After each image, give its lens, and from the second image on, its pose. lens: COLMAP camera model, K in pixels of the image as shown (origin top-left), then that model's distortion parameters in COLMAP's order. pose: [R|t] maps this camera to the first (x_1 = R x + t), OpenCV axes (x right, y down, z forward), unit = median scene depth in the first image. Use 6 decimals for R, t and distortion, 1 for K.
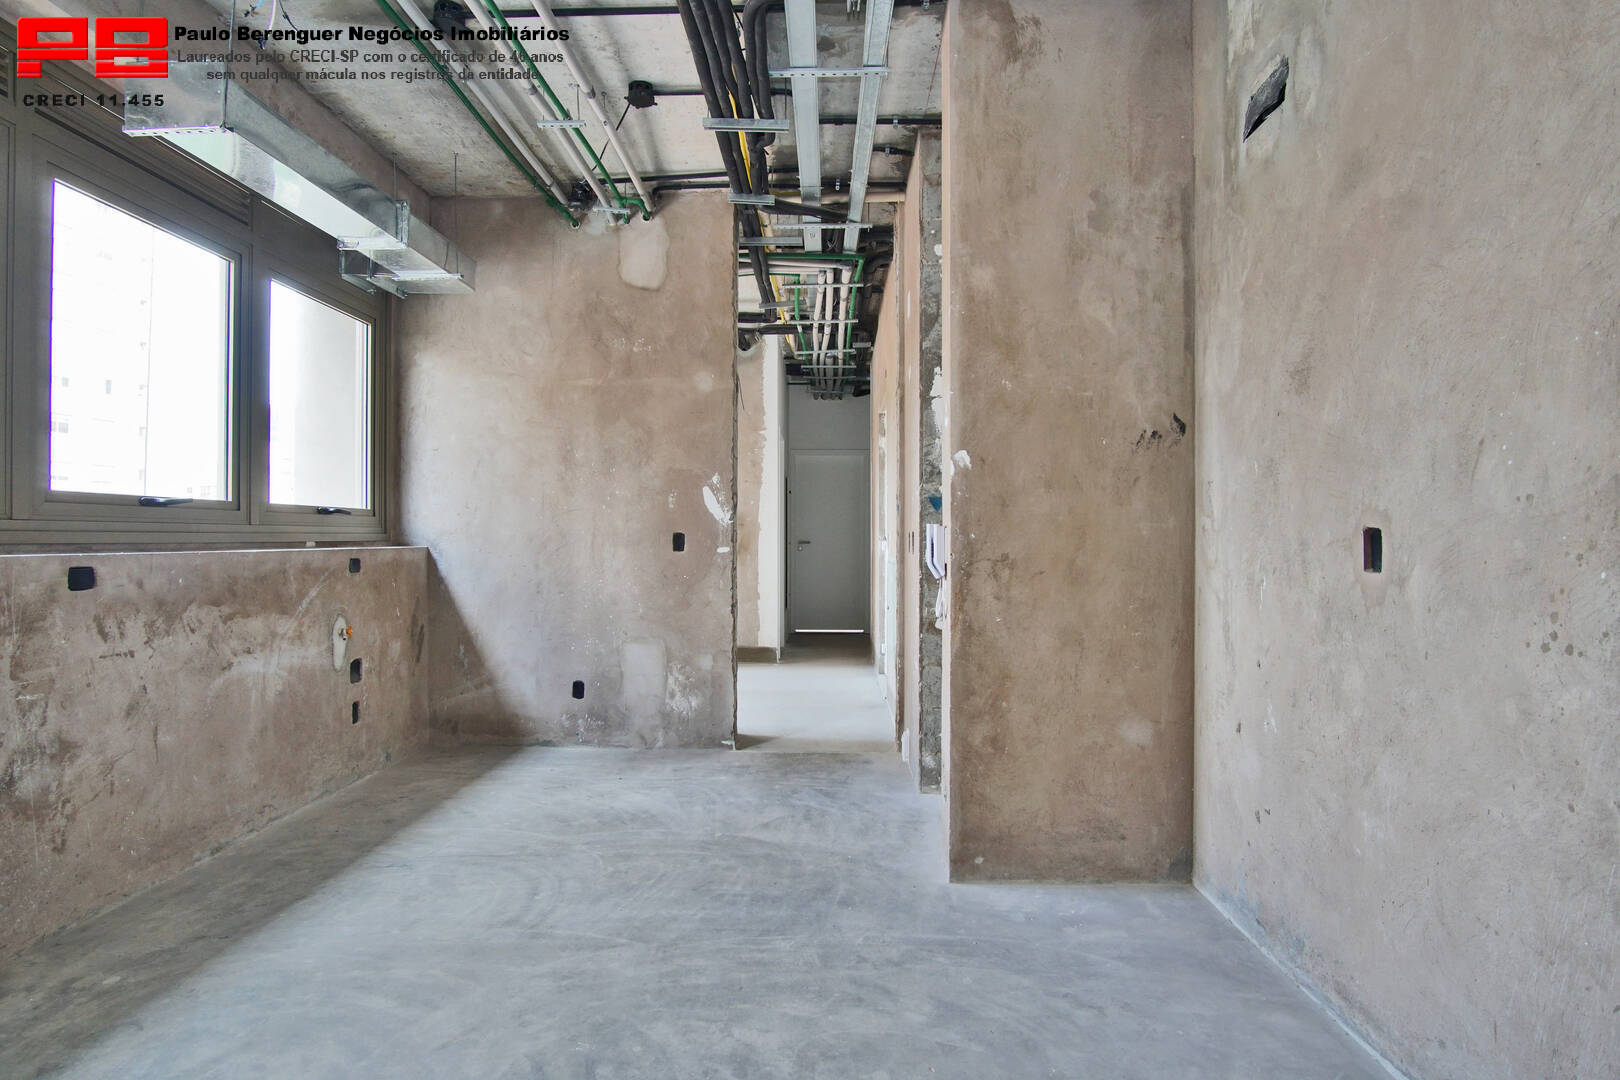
lens RADIAL K [[869.5, 0, 811.3], [0, 869.5, 538.6], [0, 0, 1]] dist [-0.028968, 0.003607]
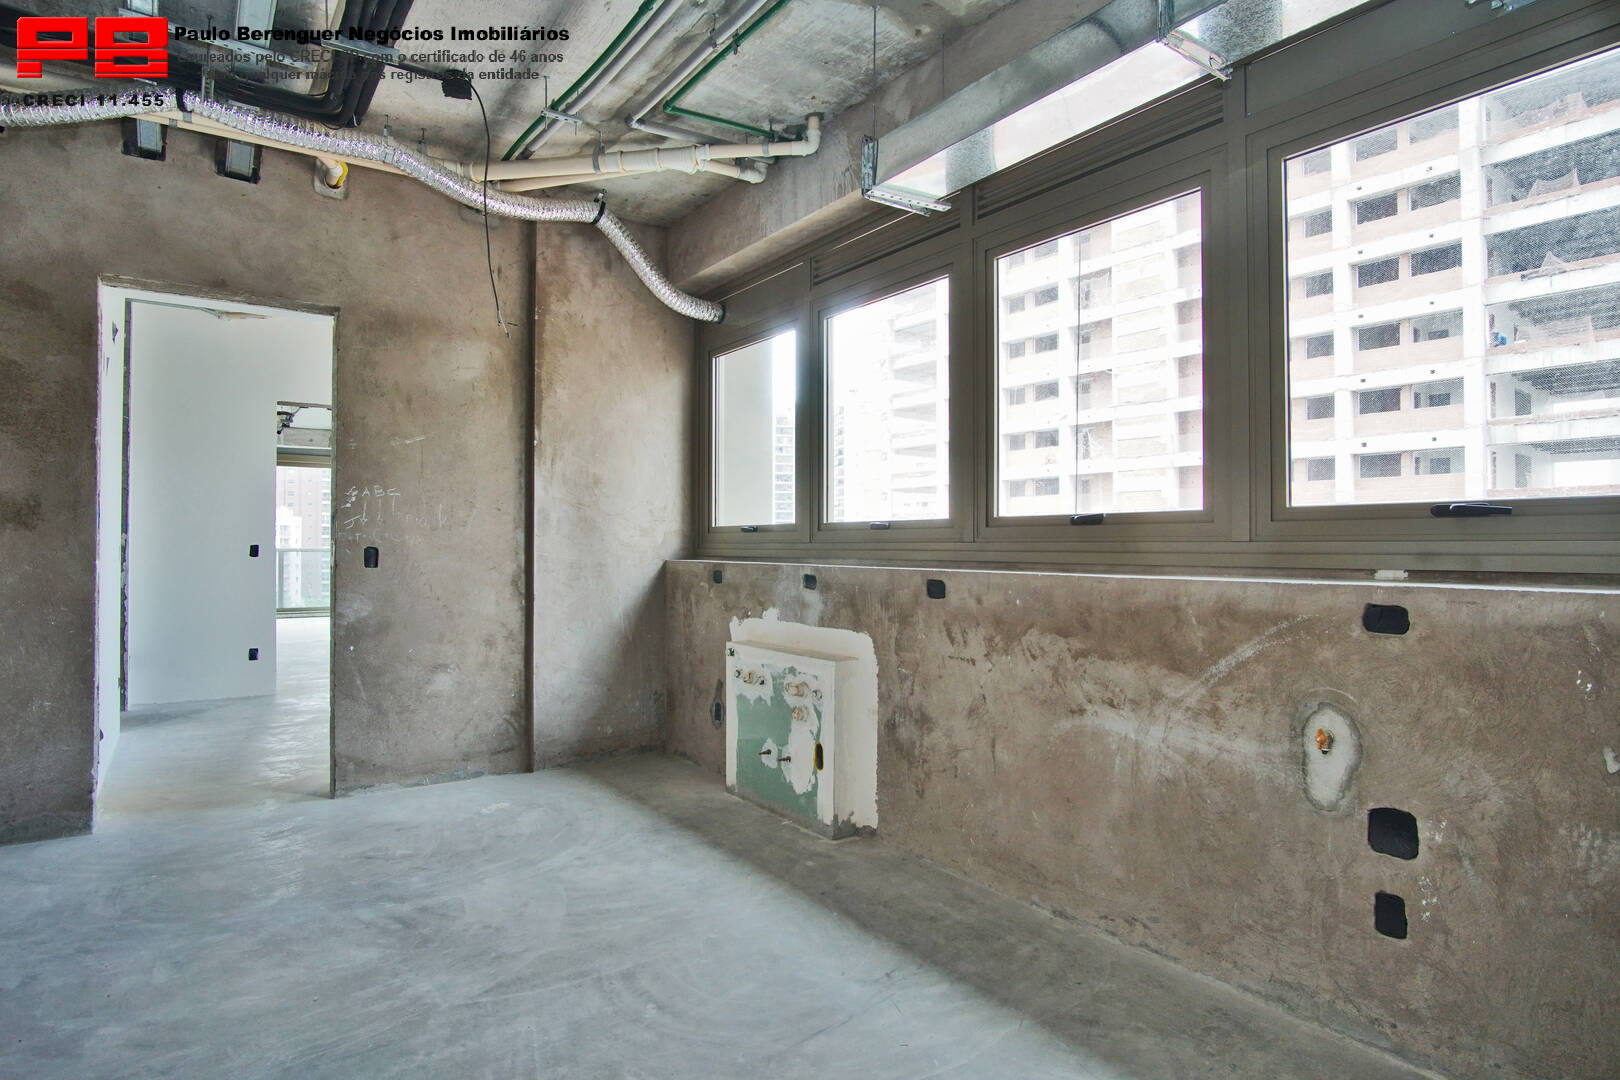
lens RADIAL K [[869.5, 0, 805.8], [0, 869.5, 540.5], [0, 0, 1]] dist [-0.028968, 0.003607]
pose [[-0.798342, -0.009744, -0.602125, 0.051275], [-0.006512, 0.999950, -0.007549, -0.011348], [0.602169, -0.002106, -0.798366, 1.606297]]
